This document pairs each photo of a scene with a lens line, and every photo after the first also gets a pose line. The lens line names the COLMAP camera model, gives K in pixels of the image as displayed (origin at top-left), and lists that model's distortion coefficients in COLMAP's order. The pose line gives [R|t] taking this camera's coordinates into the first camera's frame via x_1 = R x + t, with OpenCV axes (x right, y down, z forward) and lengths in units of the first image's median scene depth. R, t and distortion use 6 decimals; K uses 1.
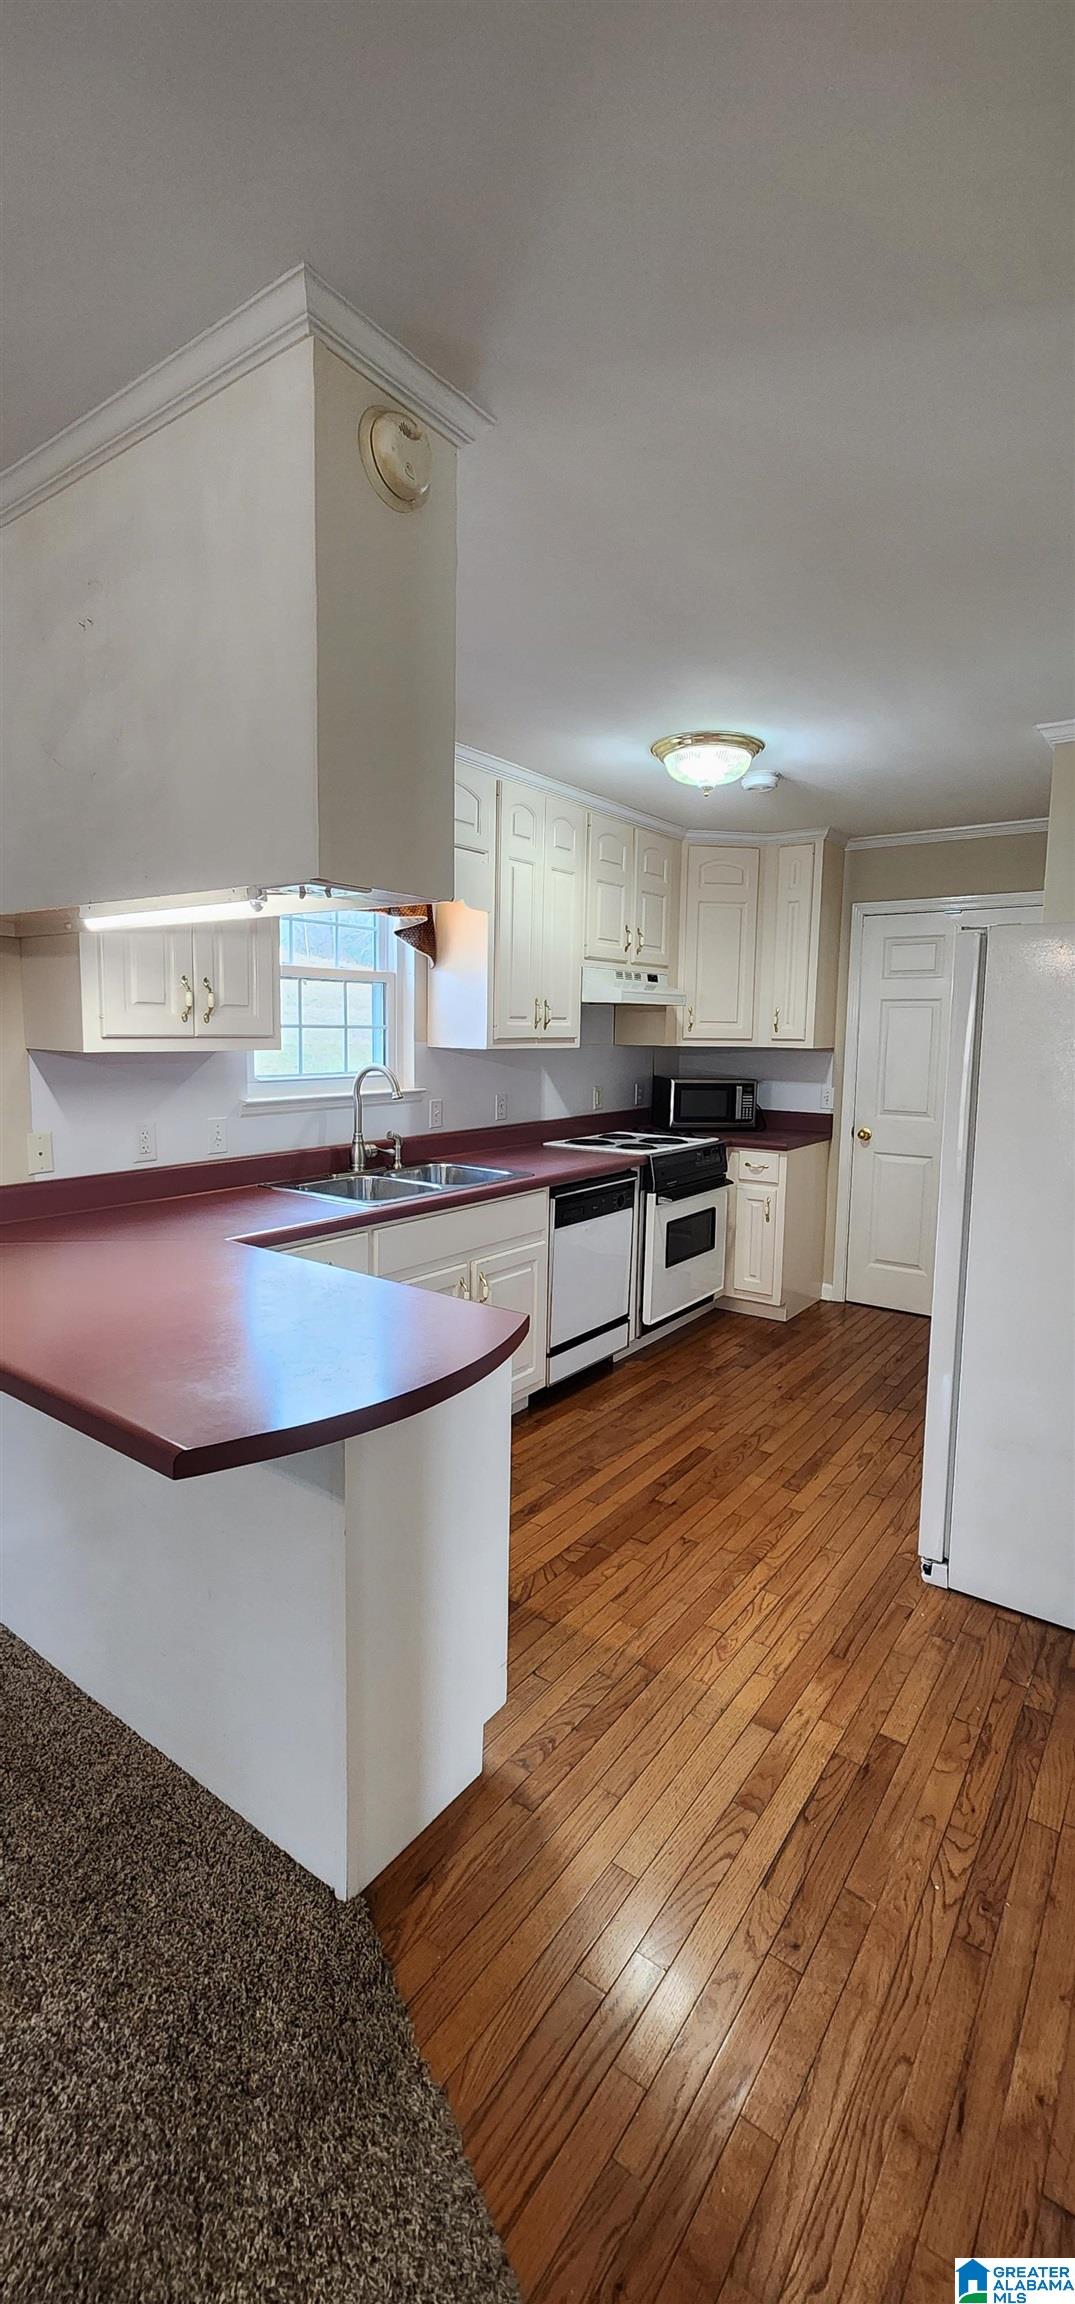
lens RADIAL K [[942.7, 0, 540.9], [0, 942.7, 1116.4], [0, 0, 1]] dist [-0.000354, -0.000009]
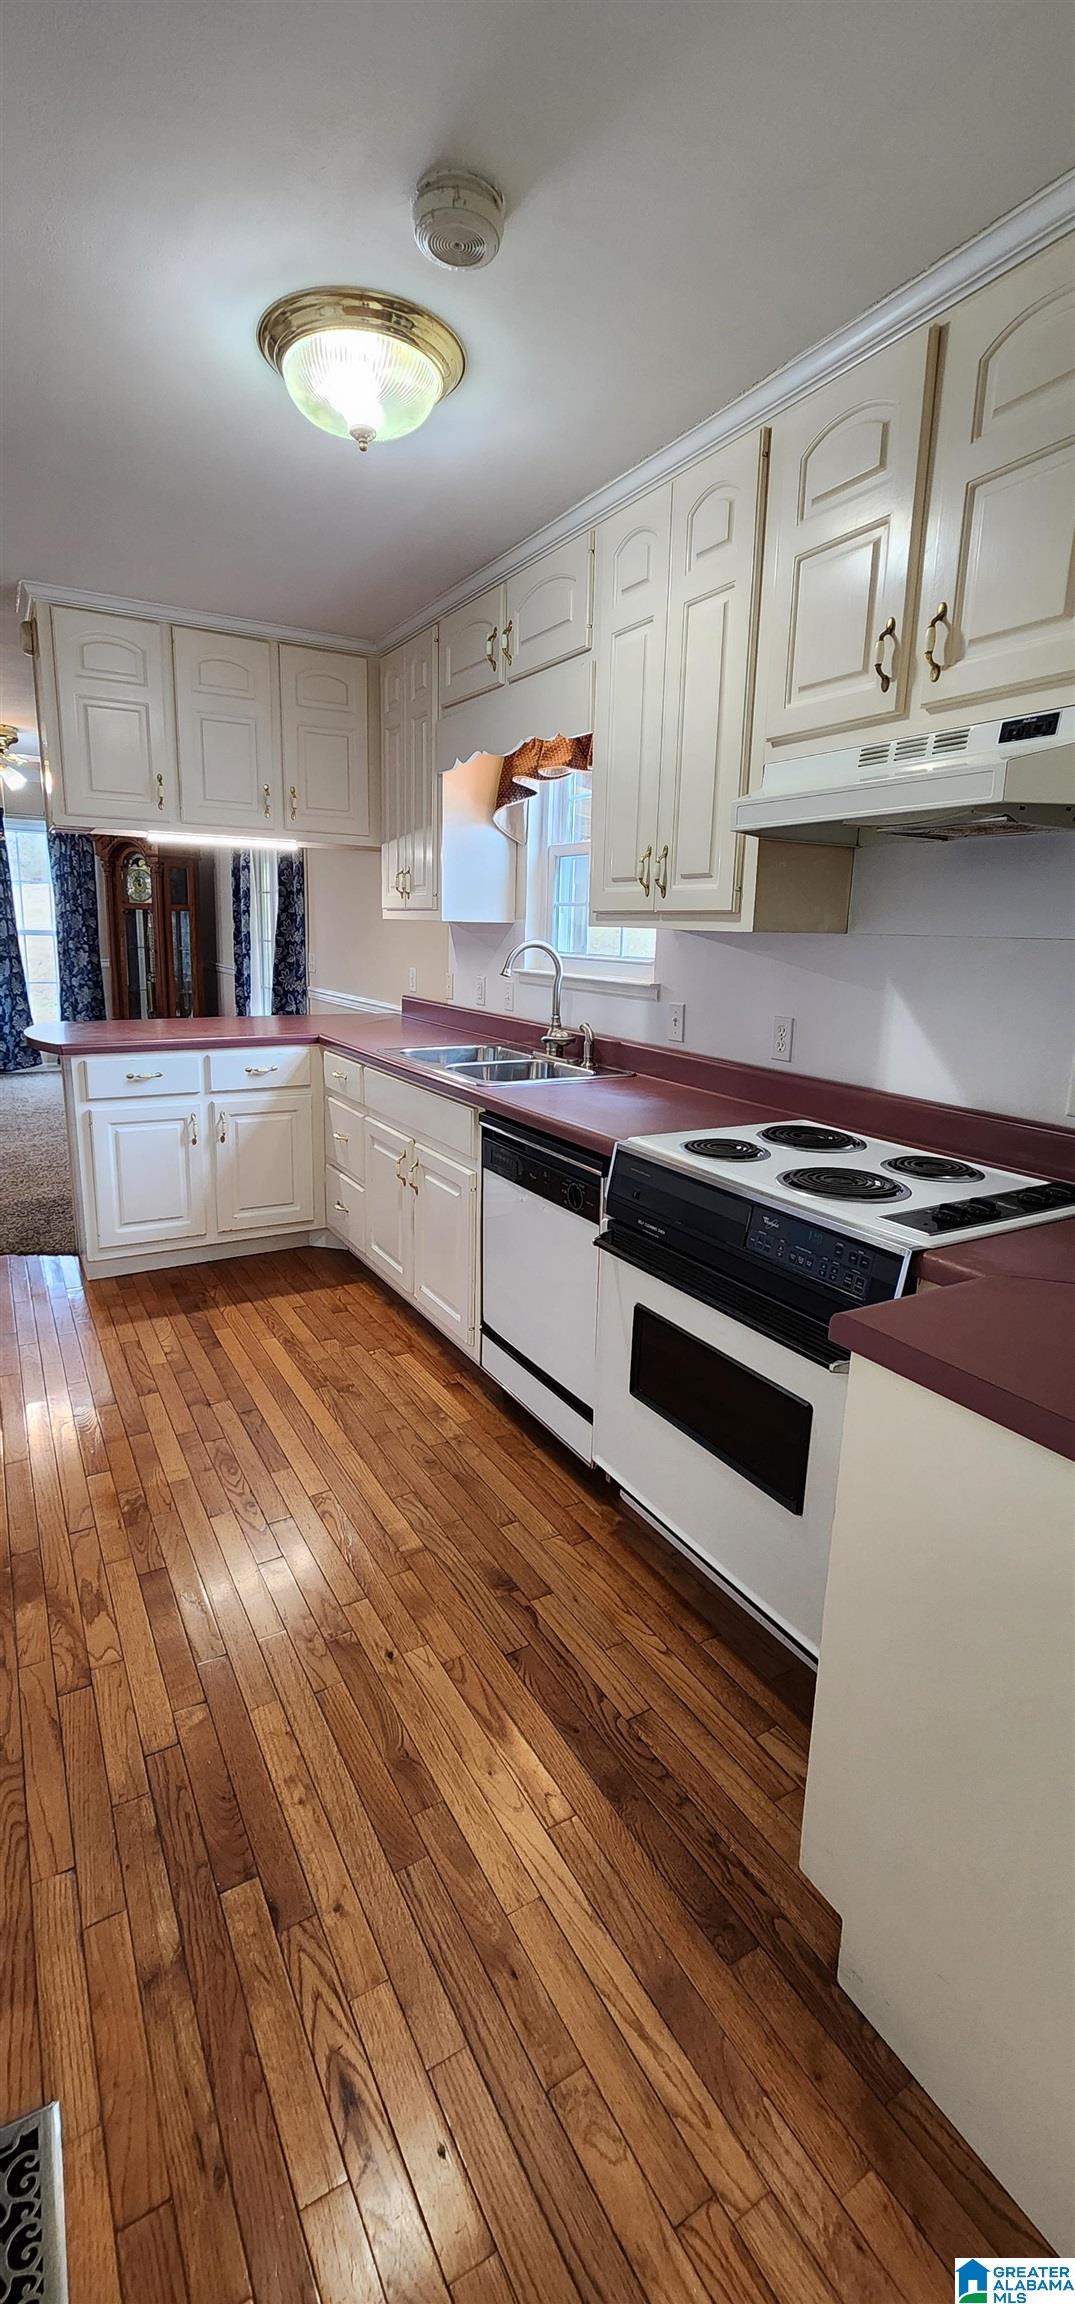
lens RADIAL K [[942.7, 0, 540.9], [0, 942.7, 1116.4], [0, 0, 1]] dist [-0.000354, -0.000009]
pose [[-0.397984, 0.152464, -0.904634, 0.584004], [-0.124066, 0.968089, 0.217740, -0.075980], [0.908964, 0.198891, -0.366369, 1.147857]]
